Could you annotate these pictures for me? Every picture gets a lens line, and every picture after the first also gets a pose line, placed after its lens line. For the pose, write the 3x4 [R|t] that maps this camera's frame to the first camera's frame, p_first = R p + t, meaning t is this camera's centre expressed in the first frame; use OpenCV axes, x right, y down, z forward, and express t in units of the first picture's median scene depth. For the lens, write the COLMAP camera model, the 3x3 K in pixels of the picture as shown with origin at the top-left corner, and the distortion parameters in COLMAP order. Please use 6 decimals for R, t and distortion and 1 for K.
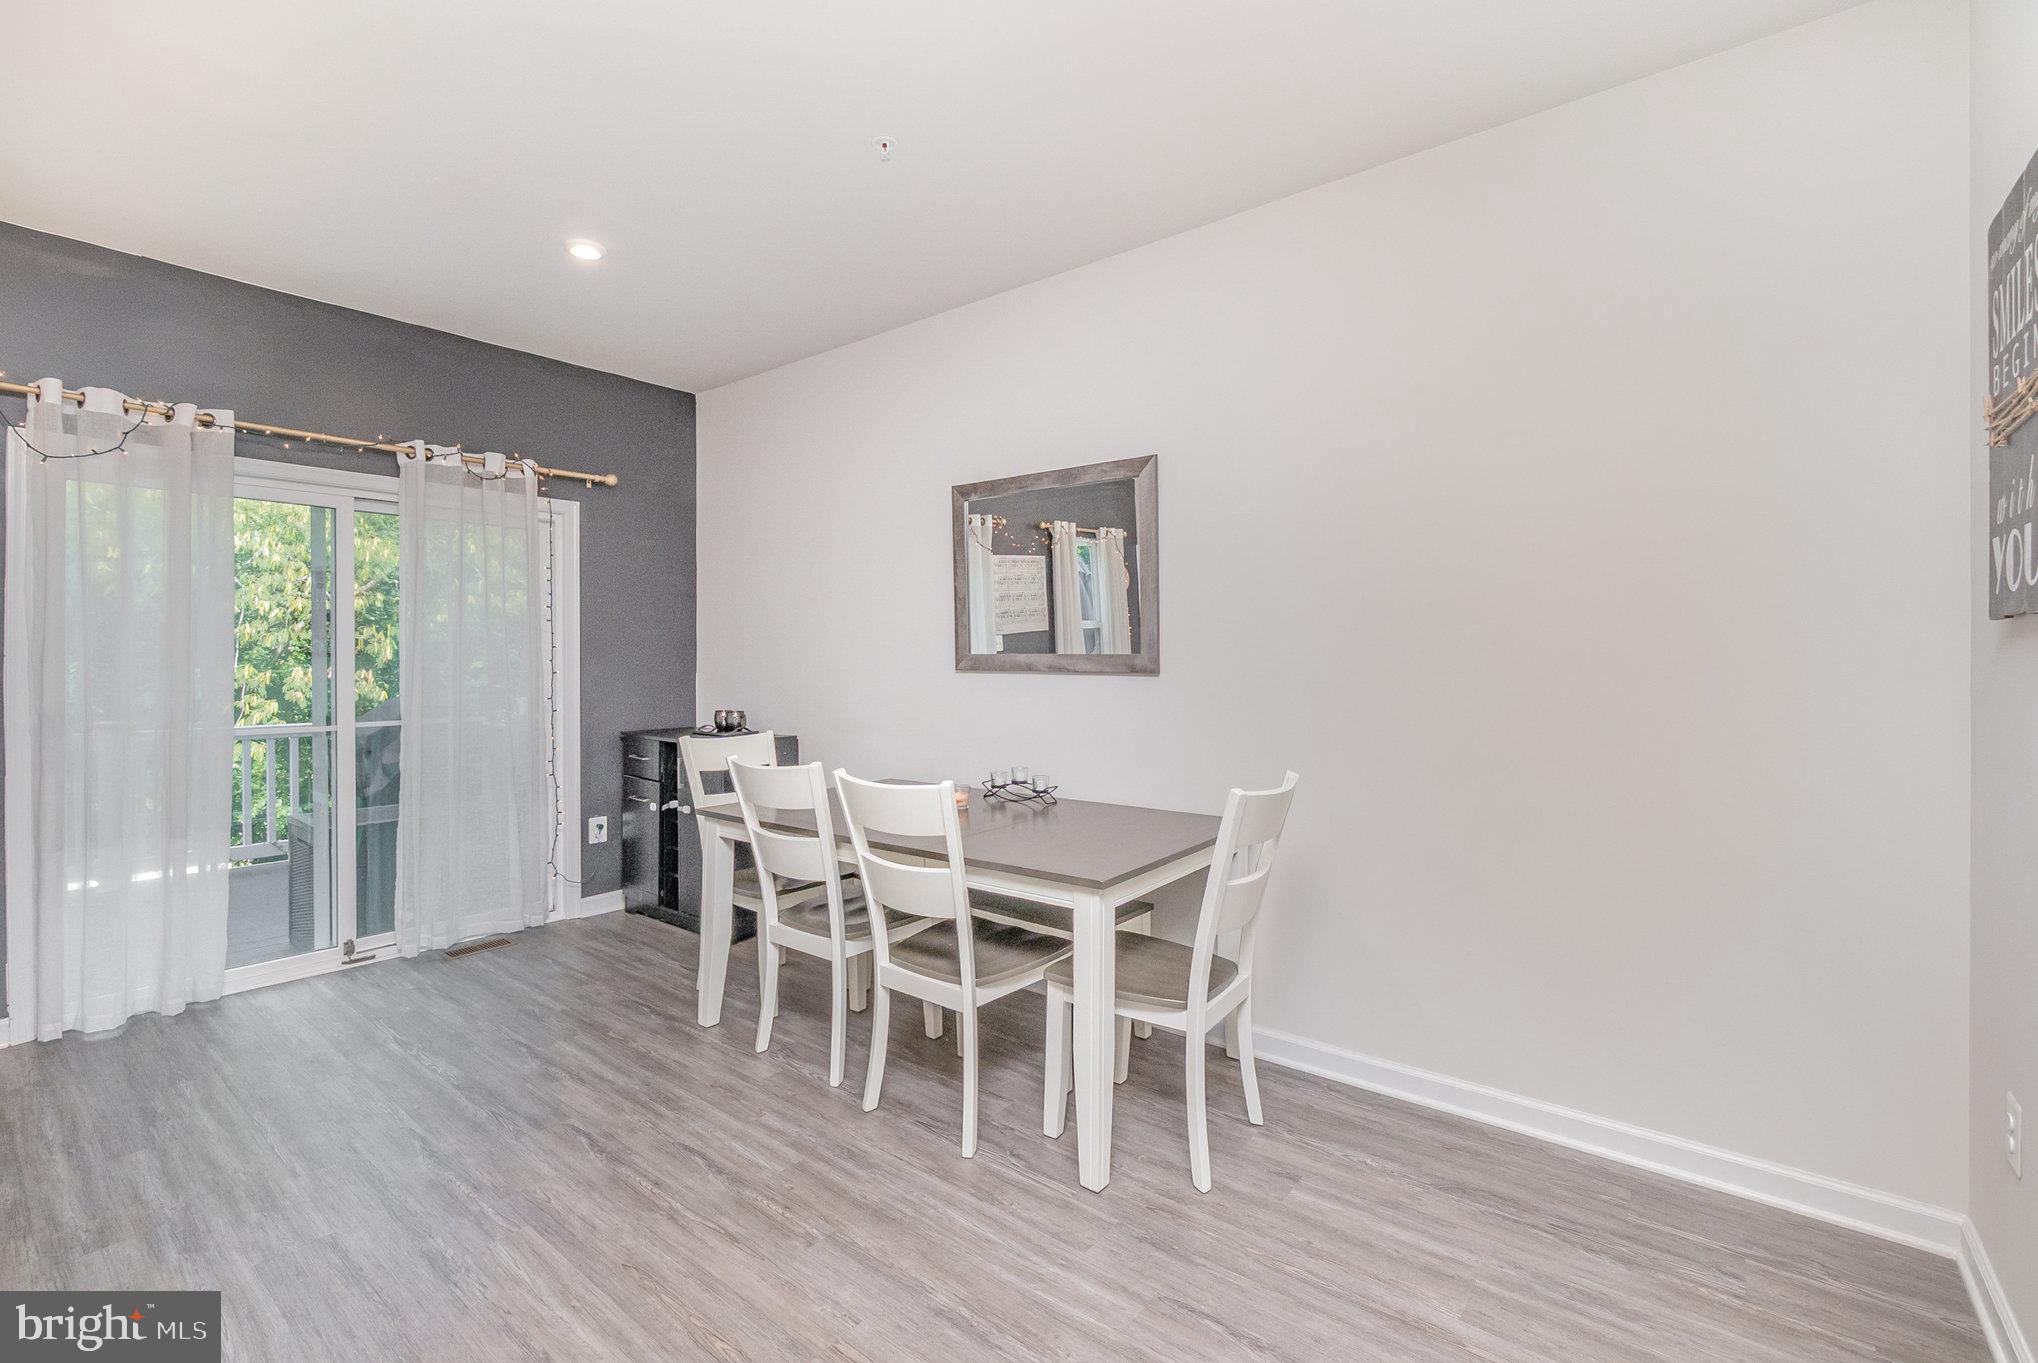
lens RADIAL K [[889.8, 0, 999.3], [0, 889.8, 668.5], [0, 0, 1]] dist [0.000764, -0.000306]
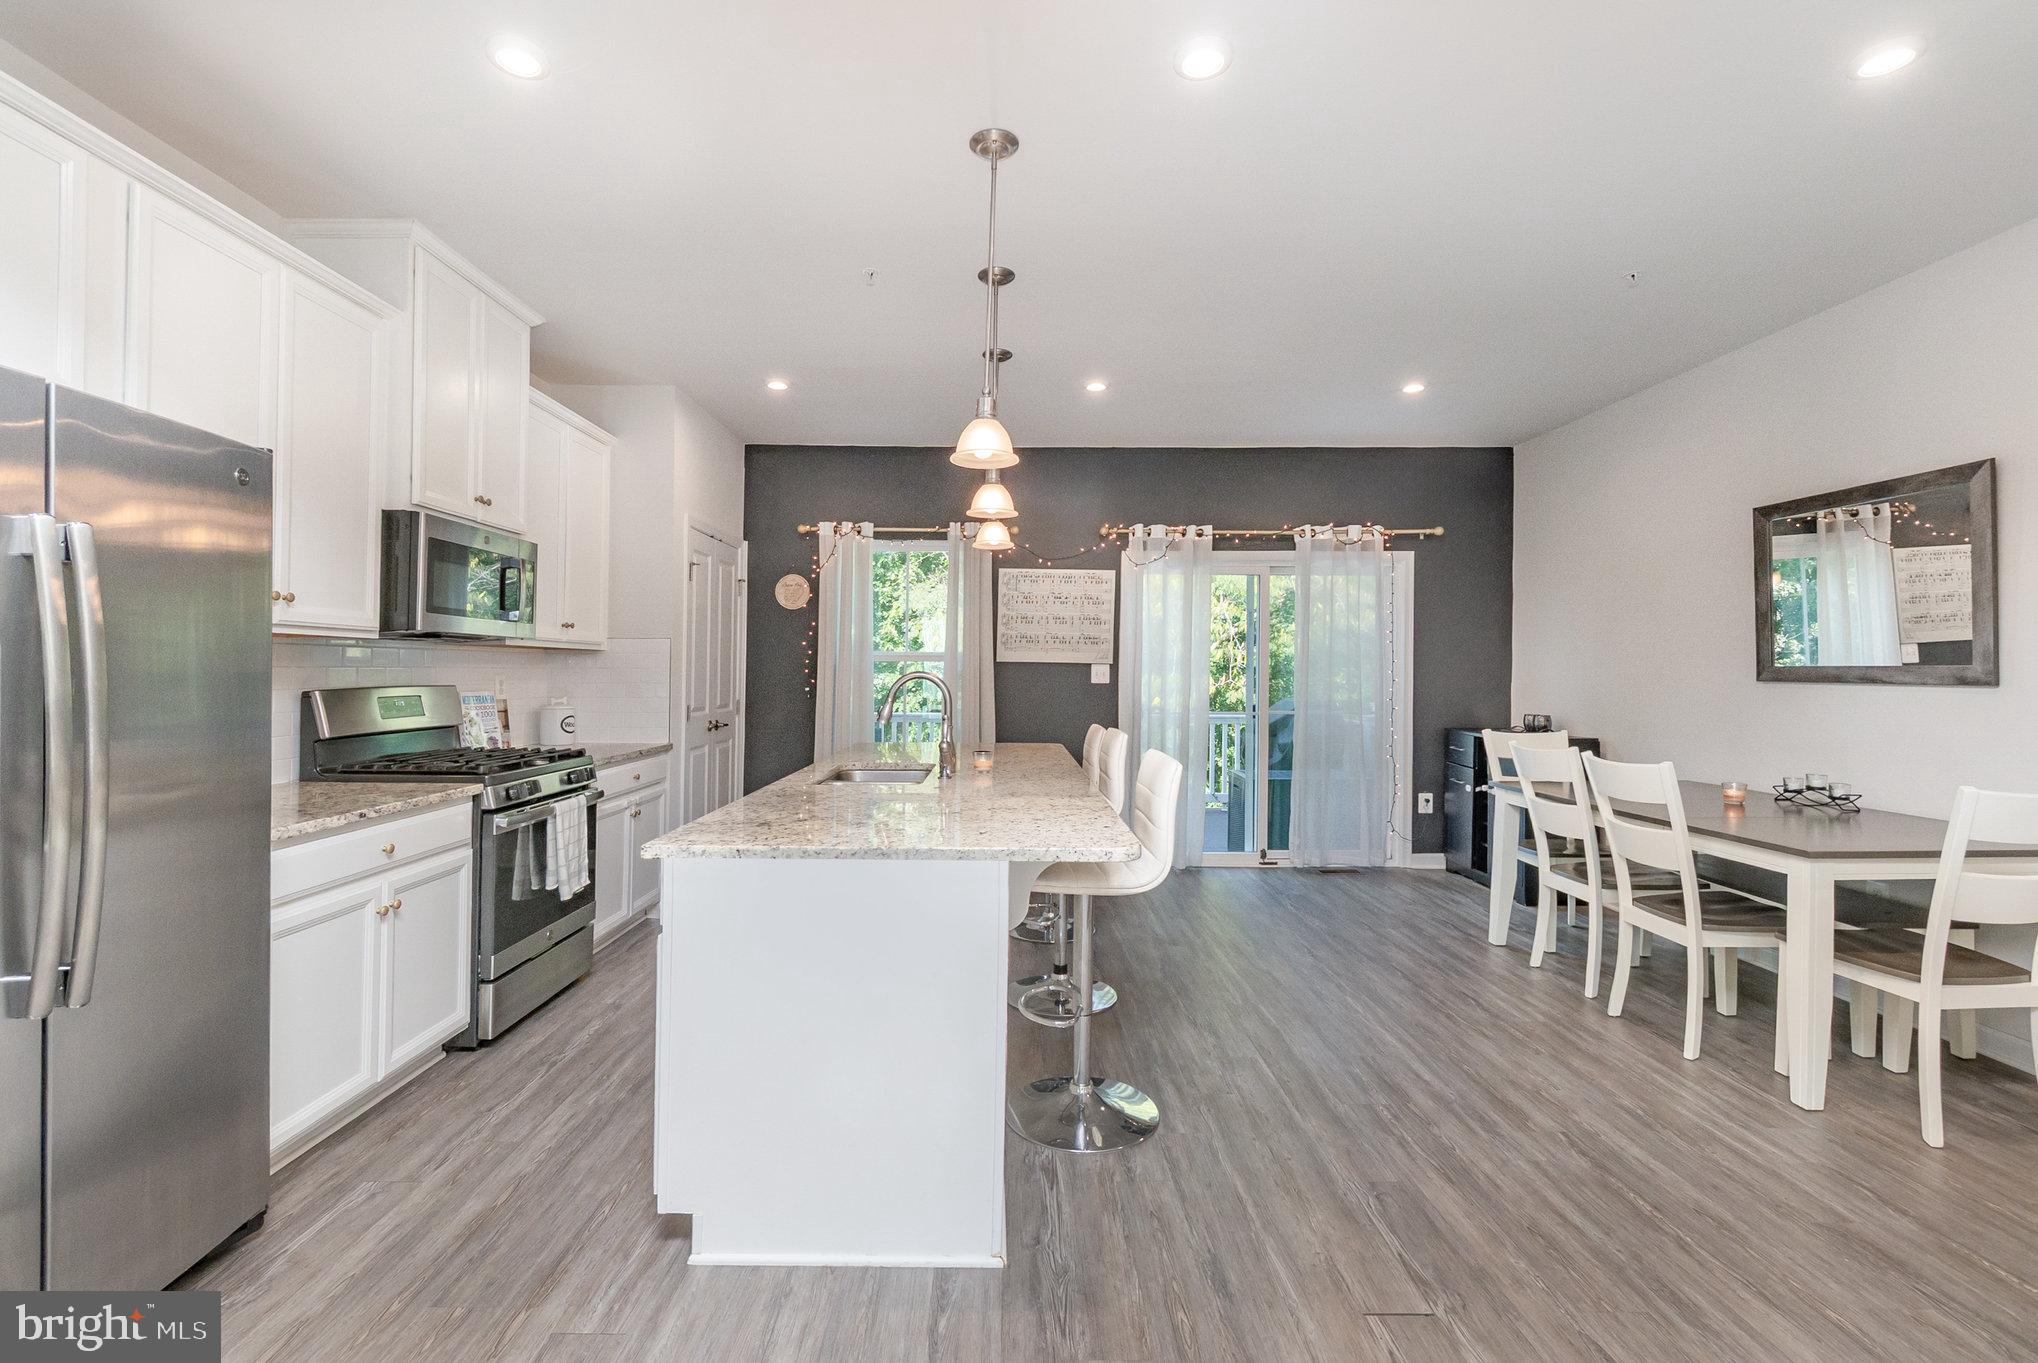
lens RADIAL K [[906.0, 0, 1004.3], [0, 906.0, 680.4], [0, 0, 1]] dist [-0.000776, -0.000022]
pose [[0.632556, 0.010058, -0.774449, 0.248731], [-0.011308, 0.999929, 0.003750, 0.007373], [0.774432, 0.006386, 0.632625, -0.425917]]
